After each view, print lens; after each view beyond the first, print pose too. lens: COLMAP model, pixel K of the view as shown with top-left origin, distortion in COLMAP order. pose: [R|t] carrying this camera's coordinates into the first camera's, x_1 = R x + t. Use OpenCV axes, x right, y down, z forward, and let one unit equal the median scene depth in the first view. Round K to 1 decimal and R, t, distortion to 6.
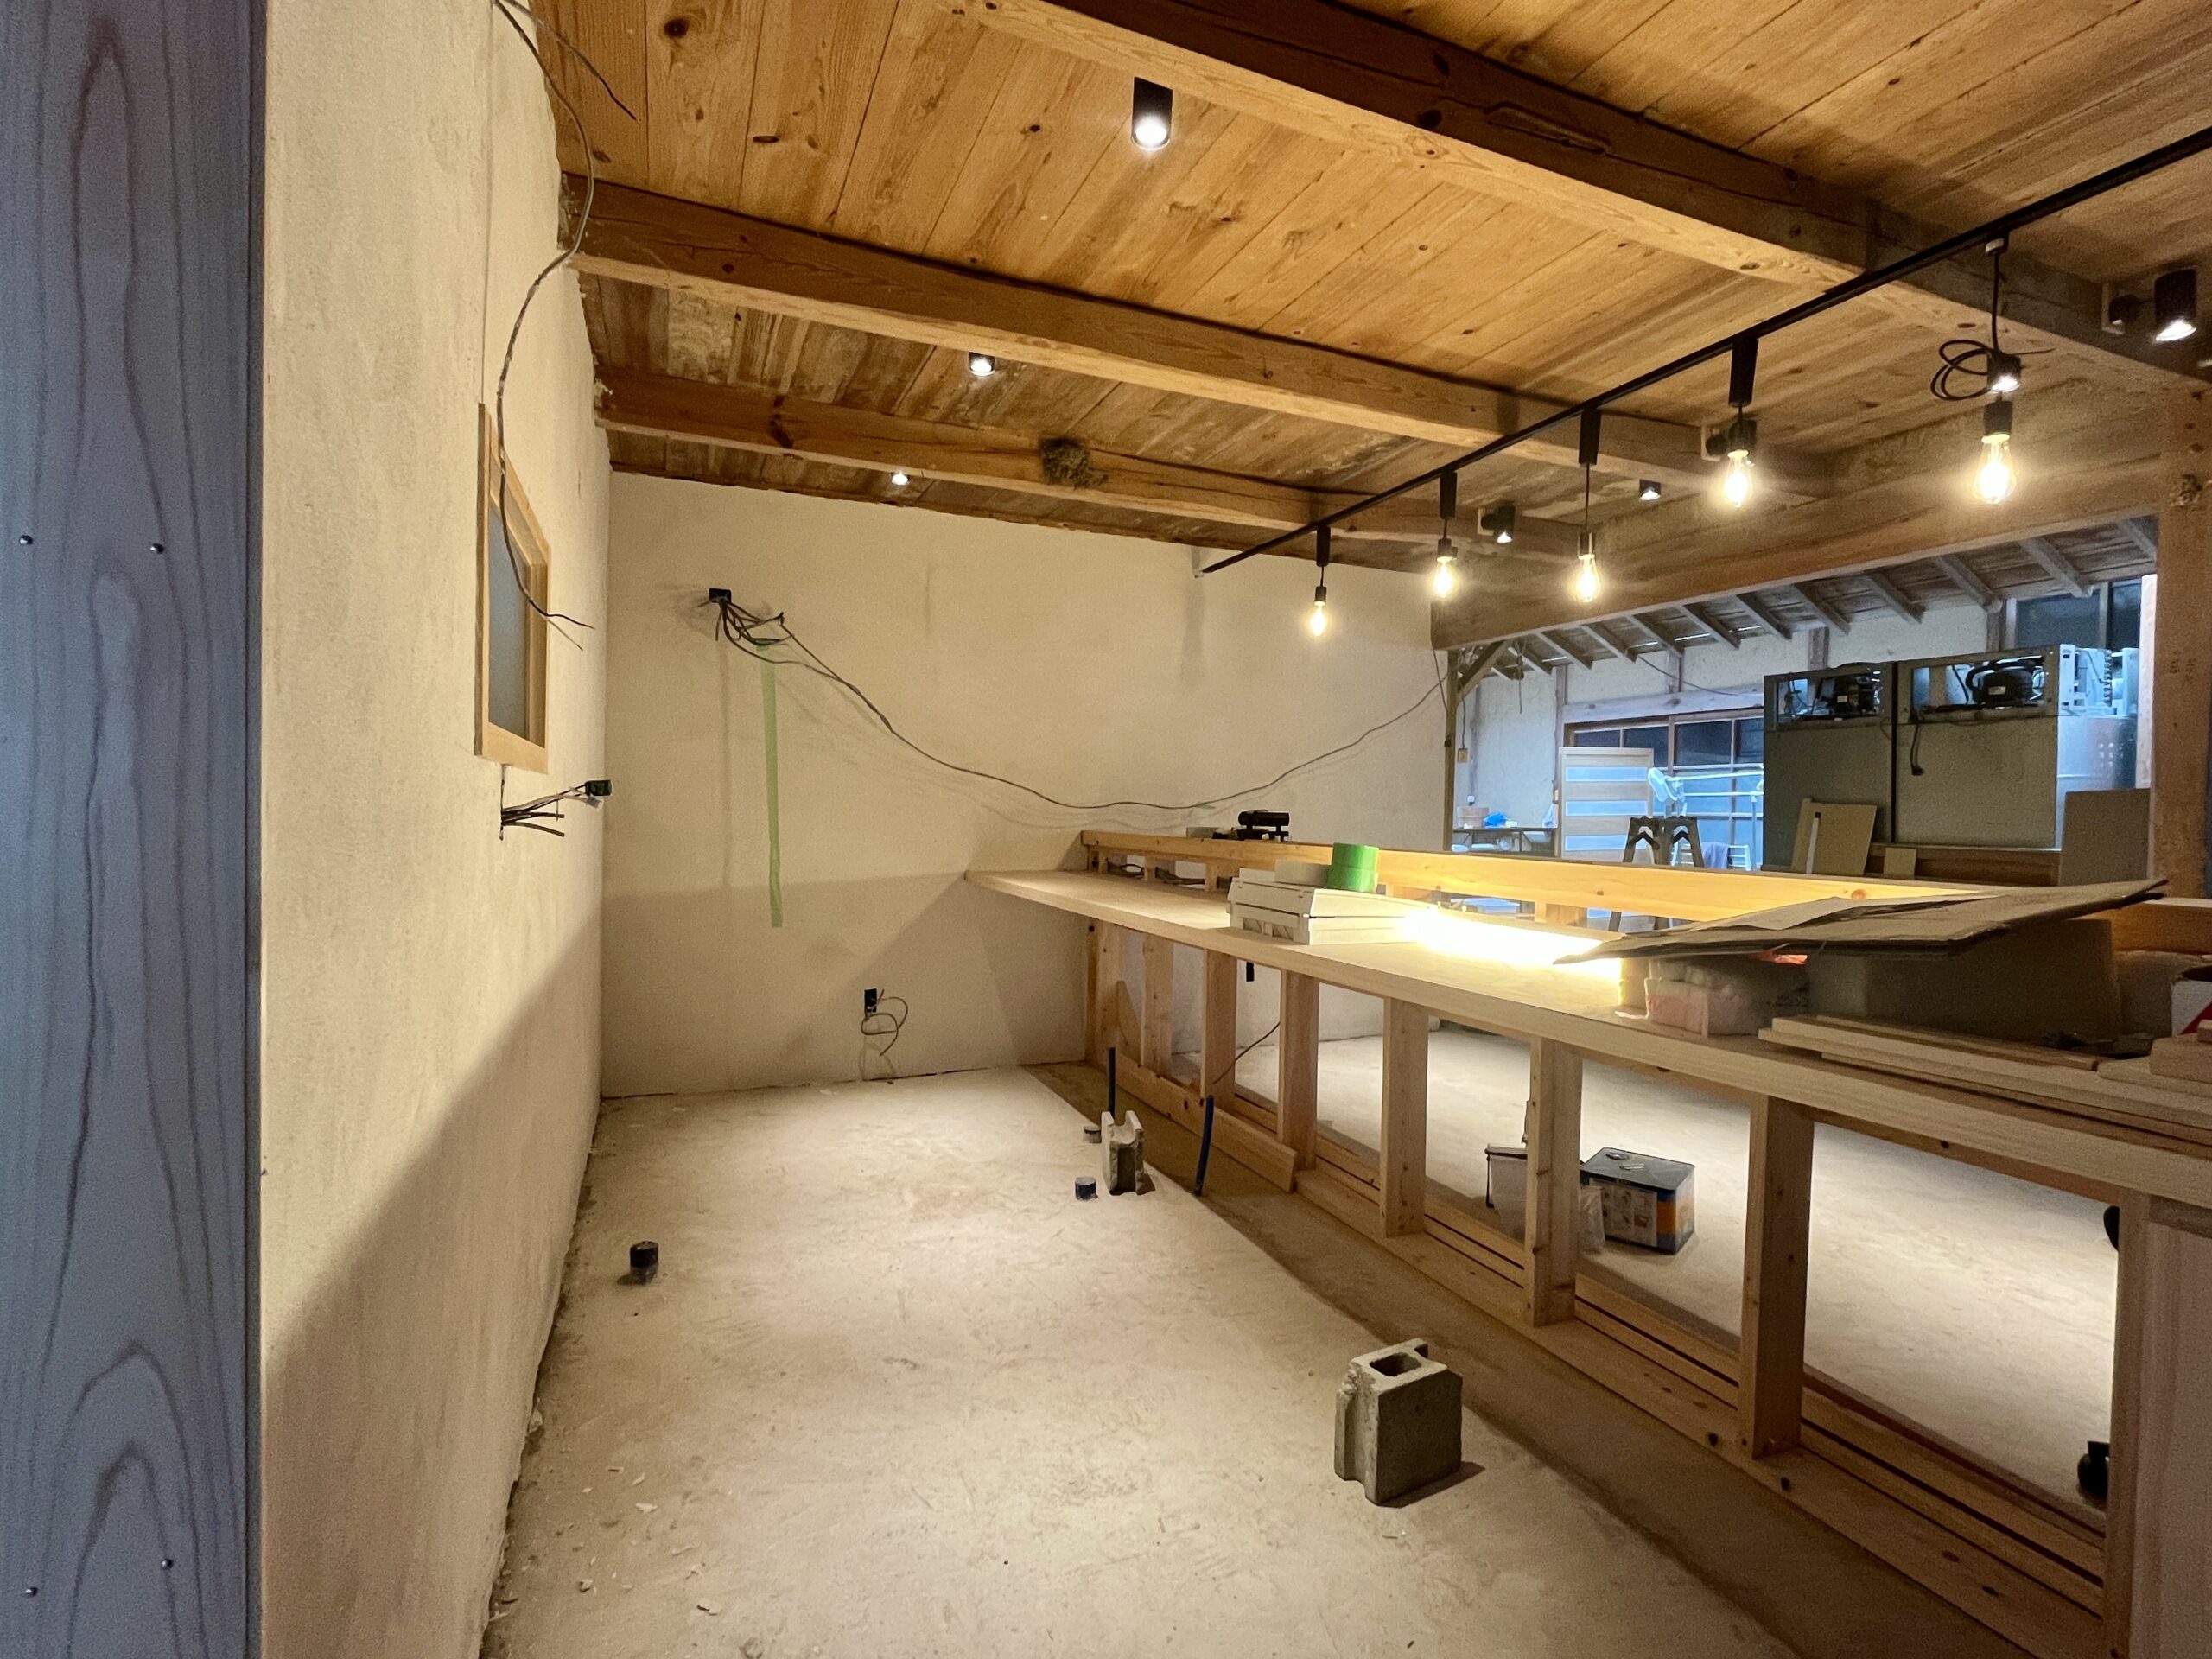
lens RADIAL K [[1061.0, 0, 1112.0], [0, 1061.0, 827.4], [0, 0, 1]] dist [0.002992, -0.000060]
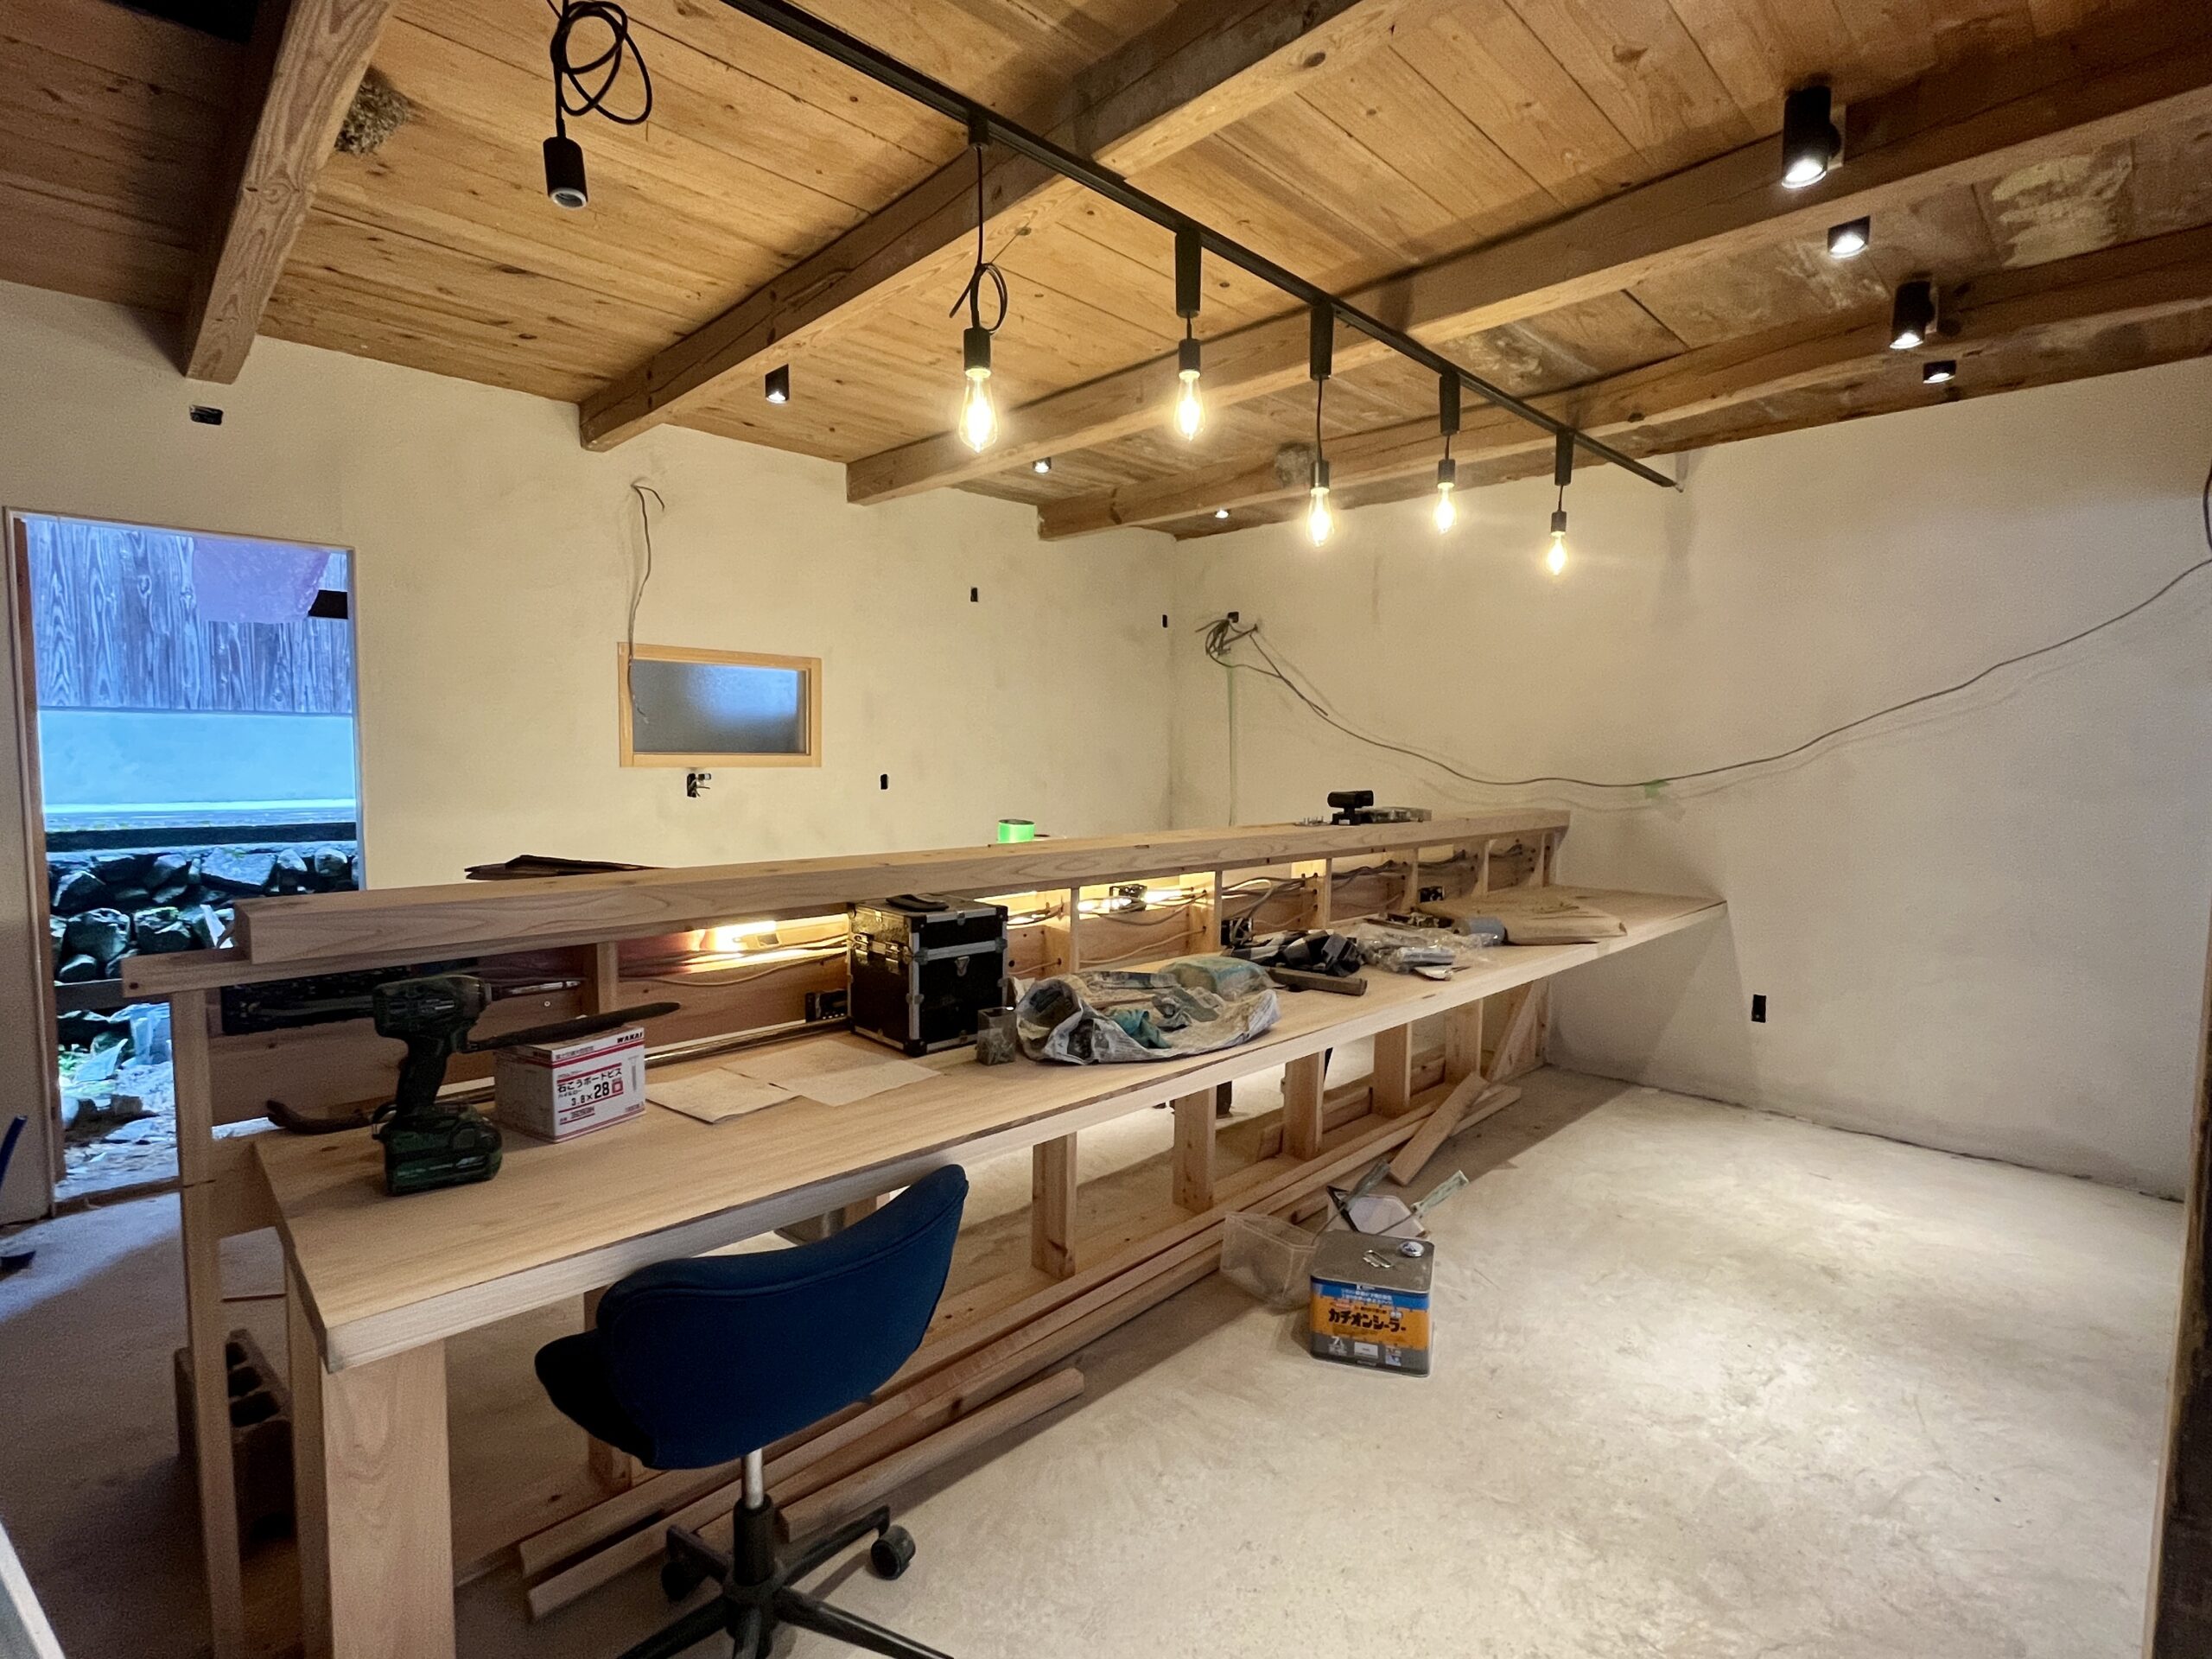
lens RADIAL K [[1061.0, 0, 1098.8], [0, 1061.0, 813.6], [0, 0, 1]] dist [0.002992, -0.000060]
pose [[0.351615, 0.040954, -0.935248, 0.837138], [-0.023773, 0.999111, 0.034813, -0.018525], [0.935843, 0.009993, 0.352276, 0.394317]]
